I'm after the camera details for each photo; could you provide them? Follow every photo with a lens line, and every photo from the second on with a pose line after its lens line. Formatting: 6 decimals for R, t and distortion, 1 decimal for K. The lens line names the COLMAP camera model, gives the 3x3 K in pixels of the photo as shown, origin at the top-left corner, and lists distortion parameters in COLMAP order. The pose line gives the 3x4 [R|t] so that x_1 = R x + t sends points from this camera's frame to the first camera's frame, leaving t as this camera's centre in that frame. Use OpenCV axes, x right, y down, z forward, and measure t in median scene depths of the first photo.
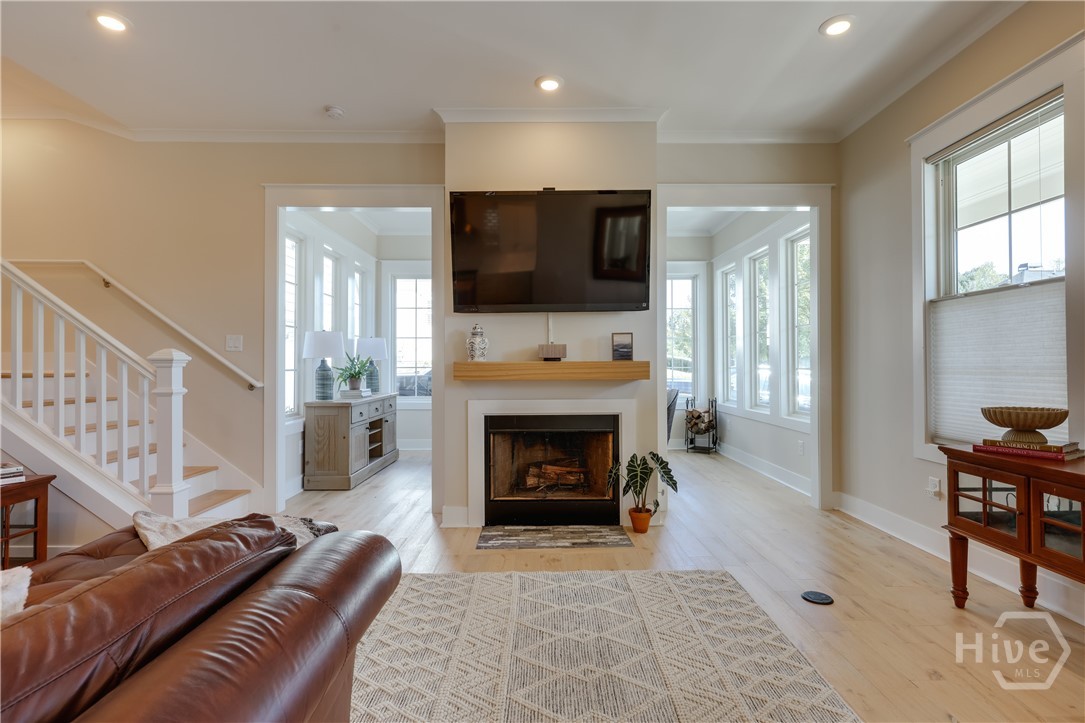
lens RADIAL K [[523.5, 0, 542.5], [0, 523.5, 361.5], [0, 0, 1]] dist [0.002180, 0.000338]
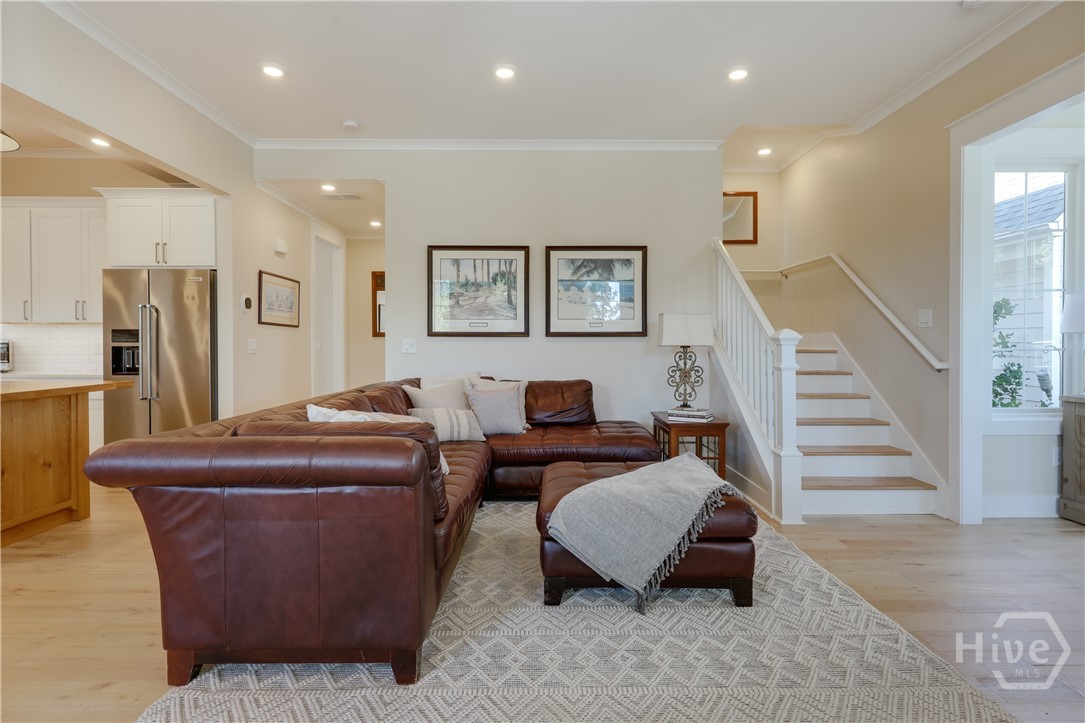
lens RADIAL K [[549.4, 0, 544.4], [0, 549.4, 354.1], [0, 0, 1]] dist [-0.001032, 0.000305]
pose [[0.007911, 0.019390, -0.999781, 0.460367], [0.008518, 0.999774, 0.019457, 0.002820], [0.999932, -0.008670, 0.007744, 0.461404]]
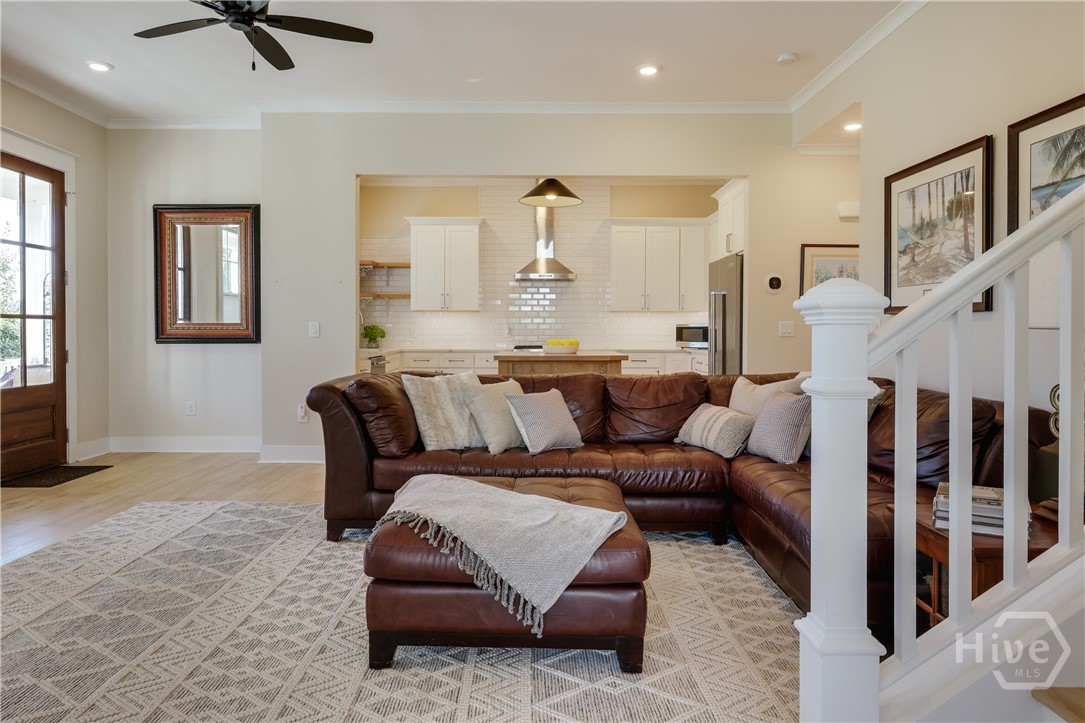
lens RADIAL K [[692.0, 0, 536.3], [0, 692.0, 338.9], [0, 0, 1]] dist [-0.002707, -0.000087]
pose [[-1.000000, 0.000952, 0.000083, -0.477004], [0.000952, 0.999984, 0.005611, 0.019471], [-0.000078, 0.005611, -0.999984, 1.489710]]
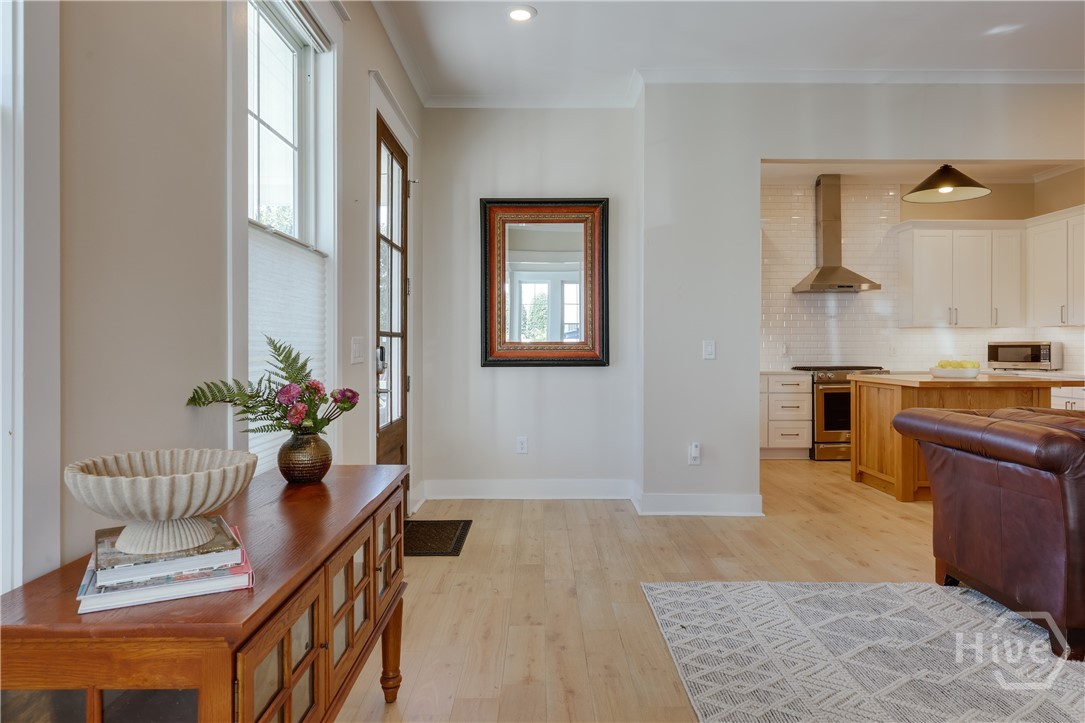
lens RADIAL K [[685.9, 0, 543.9], [0, 685.9, 348.6], [0, 0, 1]] dist [0.000799, 0.000910]
pose [[-0.999996, 0.002844, 0.000519, 0.480743], [0.002842, 0.999983, -0.004995, 0.007711], [-0.000533, -0.004994, -0.999987, 1.123806]]
